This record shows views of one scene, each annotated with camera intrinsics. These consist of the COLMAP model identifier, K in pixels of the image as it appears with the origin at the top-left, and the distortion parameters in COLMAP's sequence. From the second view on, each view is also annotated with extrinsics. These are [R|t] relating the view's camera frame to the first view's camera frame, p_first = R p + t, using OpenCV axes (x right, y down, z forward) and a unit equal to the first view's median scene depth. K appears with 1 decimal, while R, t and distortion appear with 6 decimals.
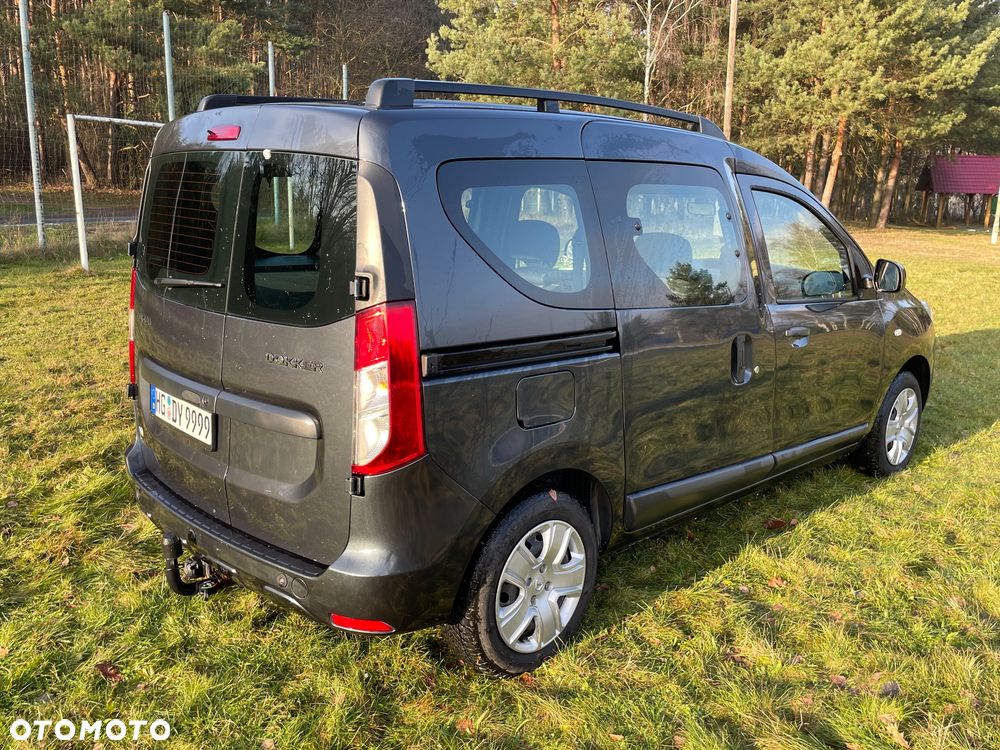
lens RADIAL K [[865.1, 0, 486.1], [0, 865.1, 372.4], [0, 0, 1]] dist [0.073189, -0.077248]
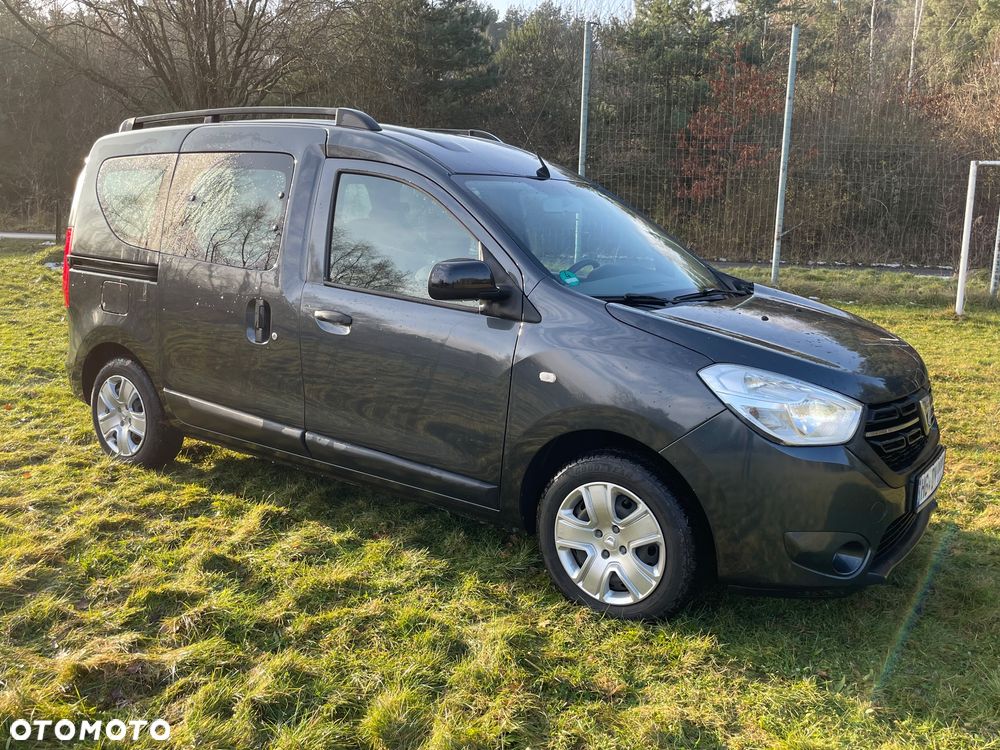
lens RADIAL K [[871.0, 0, 507.6], [0, 871.0, 369.4], [0, 0, 1]] dist [0.084519, -0.108744]
pose [[0.197676, 0.160292, -0.967073, 1.499436], [-0.231436, 0.966282, 0.112854, -0.160574], [0.952555, 0.201507, 0.228108, 1.085864]]
